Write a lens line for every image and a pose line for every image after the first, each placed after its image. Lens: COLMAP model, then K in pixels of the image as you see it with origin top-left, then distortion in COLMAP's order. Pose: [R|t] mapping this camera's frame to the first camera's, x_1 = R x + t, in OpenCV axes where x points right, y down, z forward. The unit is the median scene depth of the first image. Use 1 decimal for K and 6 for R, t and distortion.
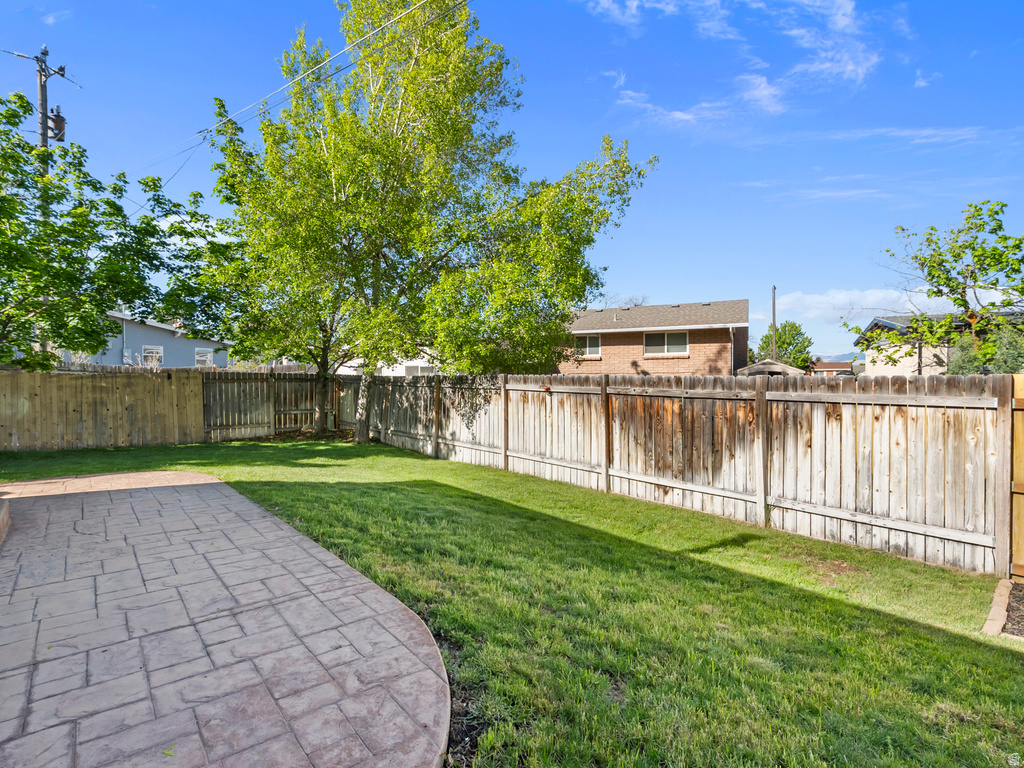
lens RADIAL K [[522.0, 0, 506.4], [0, 522.0, 382.0], [0, 0, 1]] dist [-0.016239, 0.003629]
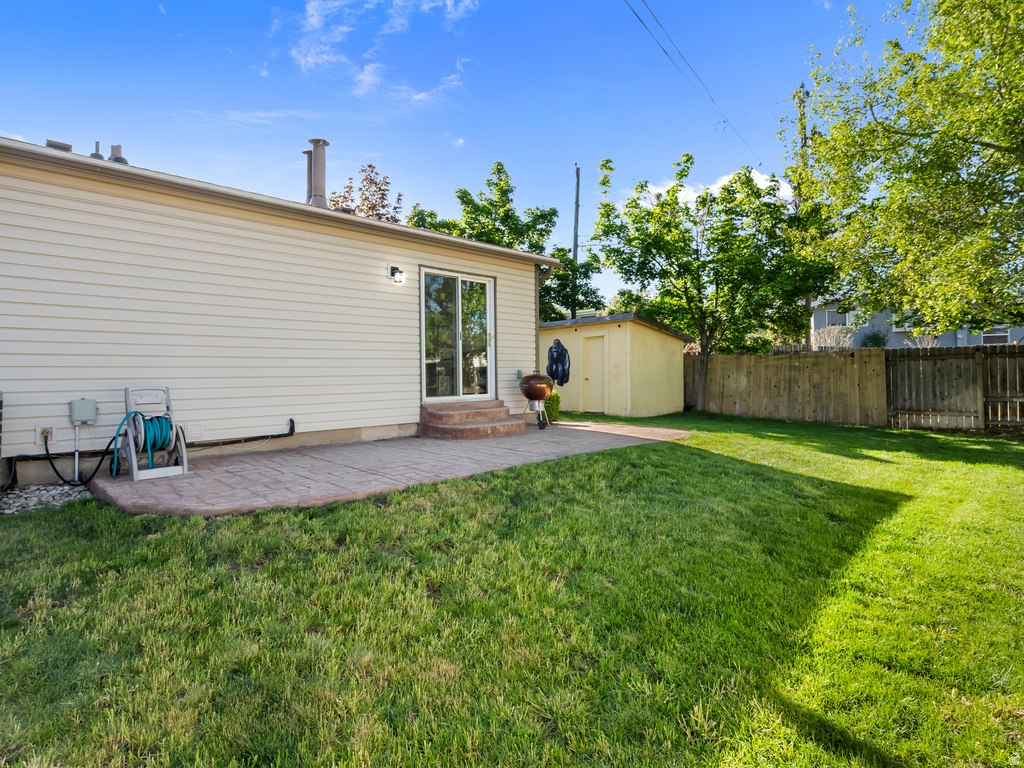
lens RADIAL K [[522.0, 0, 505.8], [0, 522.0, 379.4], [0, 0, 1]] dist [-0.016239, 0.003629]
pose [[0.049338, 0.010136, -0.998731, 0.312005], [0.003449, 0.999941, 0.010319, 0.024401], [0.998776, -0.003954, 0.049300, 0.318750]]
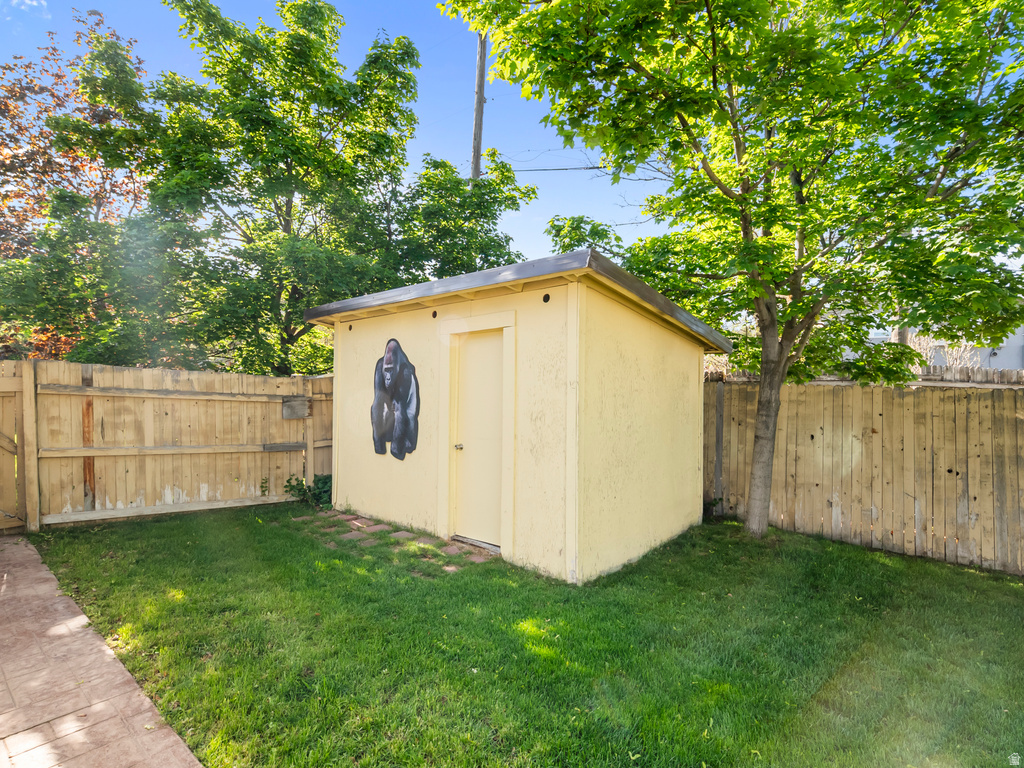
lens RADIAL K [[522.0, 0, 517.8], [0, 522.0, 388.2], [0, 0, 1]] dist [-0.016239, 0.003629]
pose [[0.176277, 0.001111, -0.984340, -0.449552], [-0.005379, 0.999986, 0.000165, -0.014183], [0.984326, 0.005266, 0.176281, 0.538036]]
